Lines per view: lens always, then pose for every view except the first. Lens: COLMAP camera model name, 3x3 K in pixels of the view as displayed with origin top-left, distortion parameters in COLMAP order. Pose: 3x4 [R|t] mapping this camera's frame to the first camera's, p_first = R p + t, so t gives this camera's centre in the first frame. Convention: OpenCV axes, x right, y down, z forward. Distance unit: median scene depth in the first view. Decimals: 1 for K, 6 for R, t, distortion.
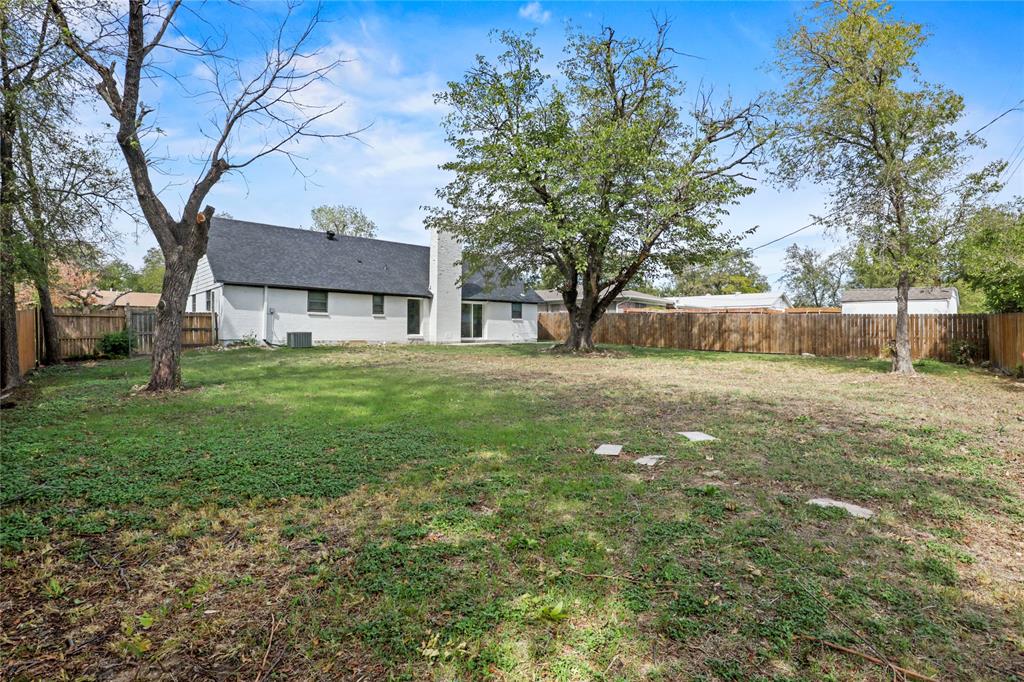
lens RADIAL K [[514.8, 0, 514.4], [0, 514.8, 336.6], [0, 0, 1]] dist [-0.021650, -0.001158]
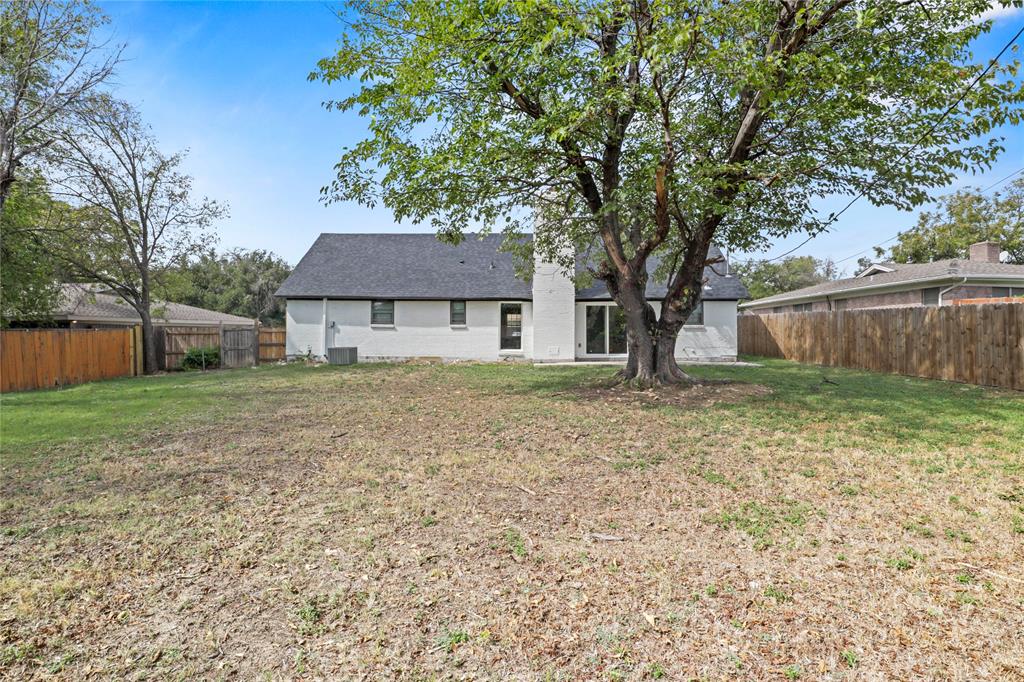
lens RADIAL K [[514.8, 0, 511.4], [0, 514.8, 345.2], [0, 0, 1]] dist [-0.021650, -0.001158]
pose [[0.714798, 0.001386, -0.699329, 0.356353], [-0.003996, 0.999990, -0.002102, -0.009204], [0.699319, 0.004297, 0.714797, 0.469078]]
